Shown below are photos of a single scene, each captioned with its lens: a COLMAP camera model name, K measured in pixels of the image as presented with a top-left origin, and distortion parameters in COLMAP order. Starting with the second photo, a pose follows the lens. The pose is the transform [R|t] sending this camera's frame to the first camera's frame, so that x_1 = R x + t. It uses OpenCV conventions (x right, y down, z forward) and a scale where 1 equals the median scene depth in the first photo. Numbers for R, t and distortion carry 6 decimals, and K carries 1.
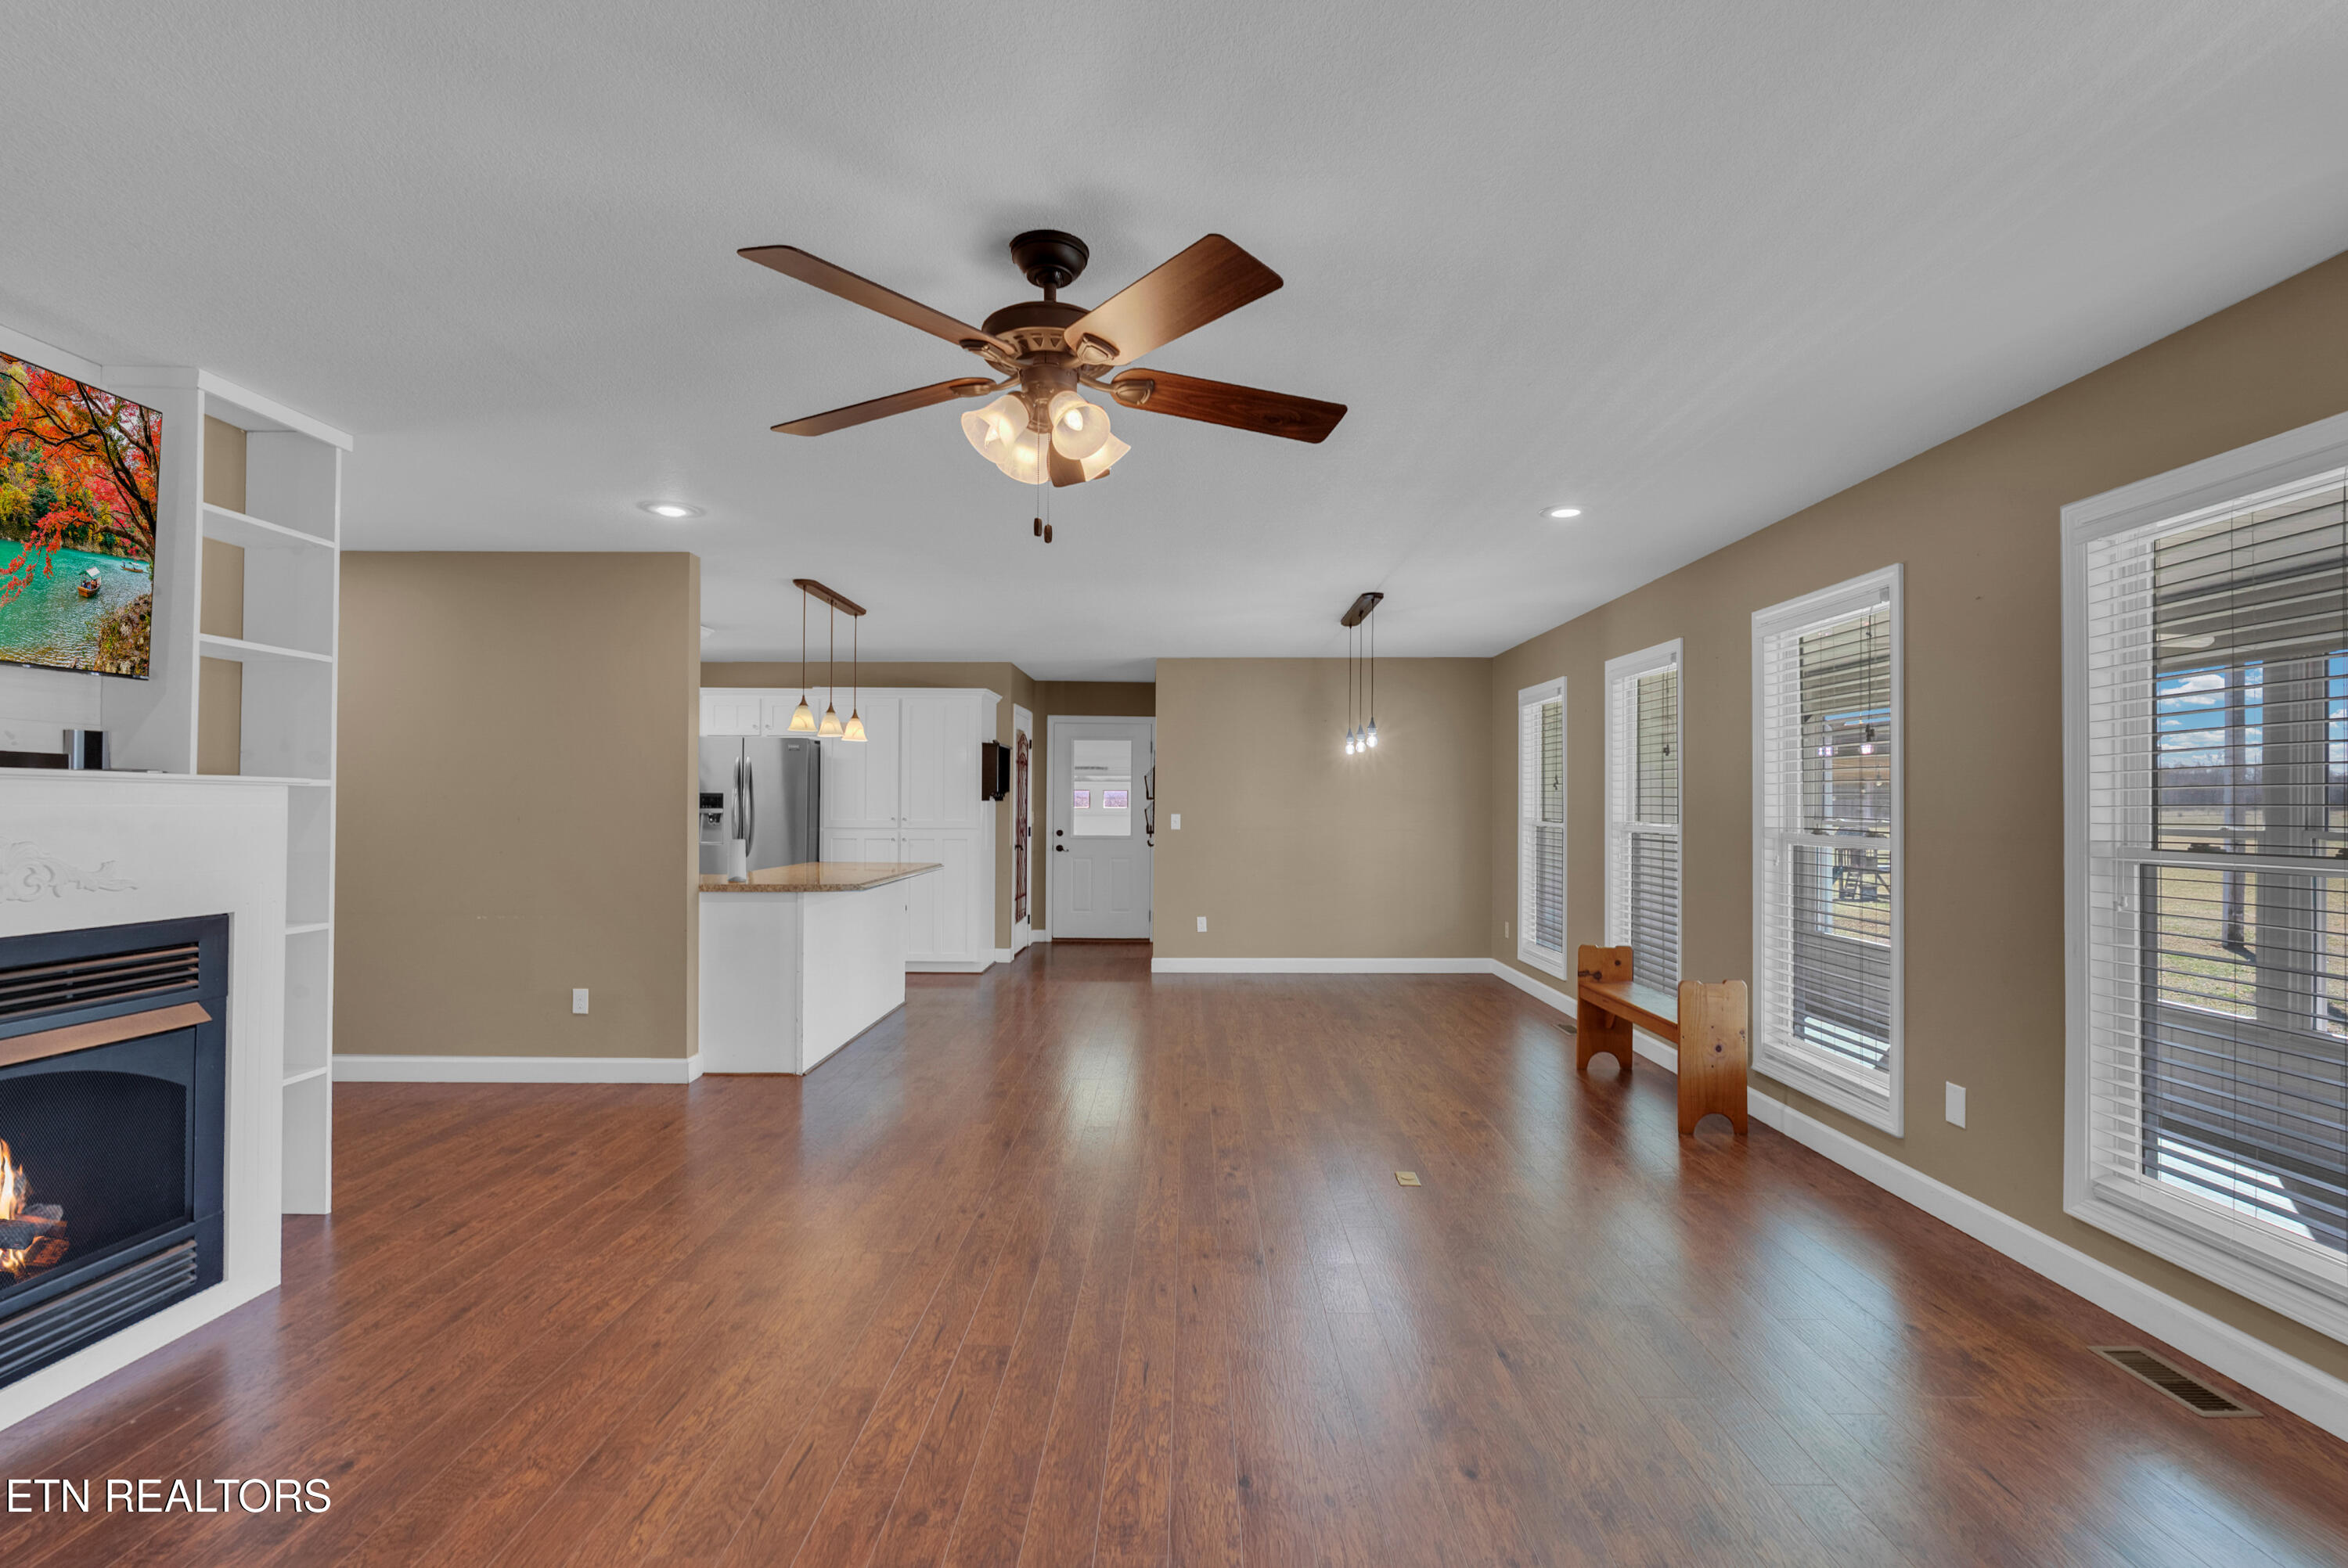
lens RADIAL K [[1036.2, 0, 1130.0], [0, 1036.2, 771.9], [0, 0, 1]] dist [-0.001076, -0.000071]
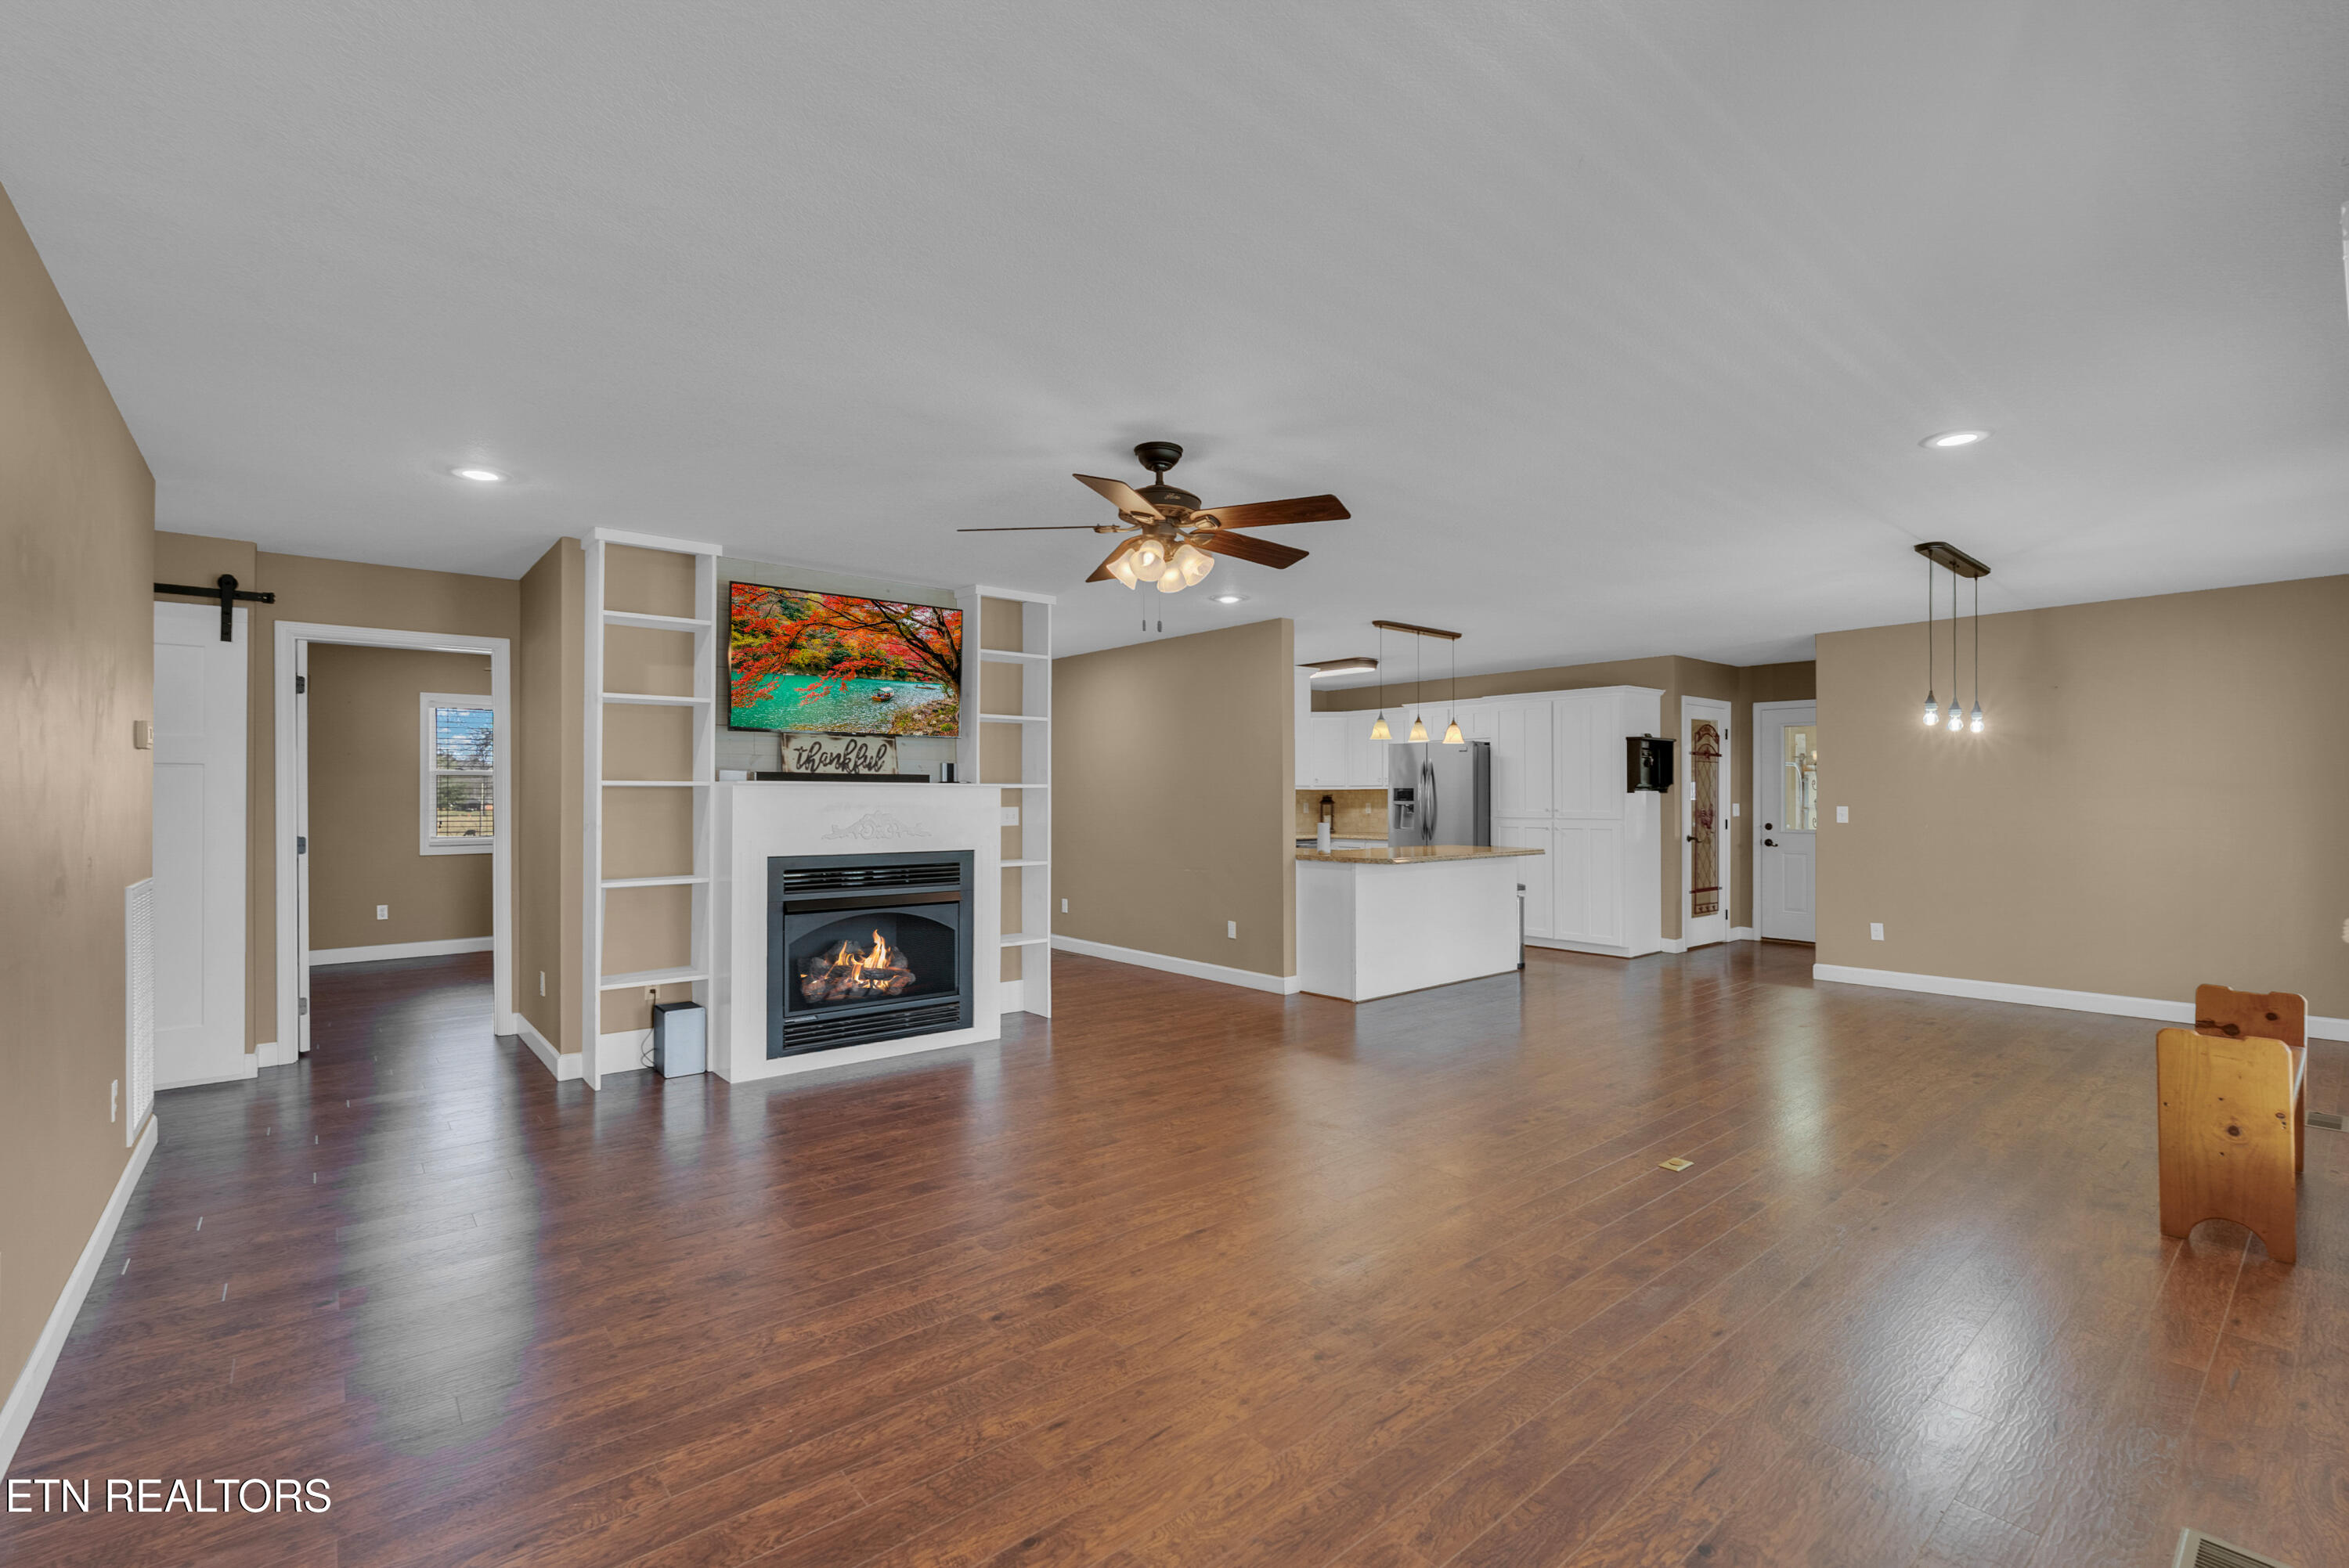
lens RADIAL K [[1001.3, 0, 1184.9], [0, 1001.3, 777.6], [0, 0, 1]] dist [-0.001363, -0.000157]
pose [[0.657476, -0.020419, -0.753199, 0.502204], [0.027901, 0.999607, -0.002743, 0.003795], [0.752959, -0.019212, 0.657787, 0.003781]]
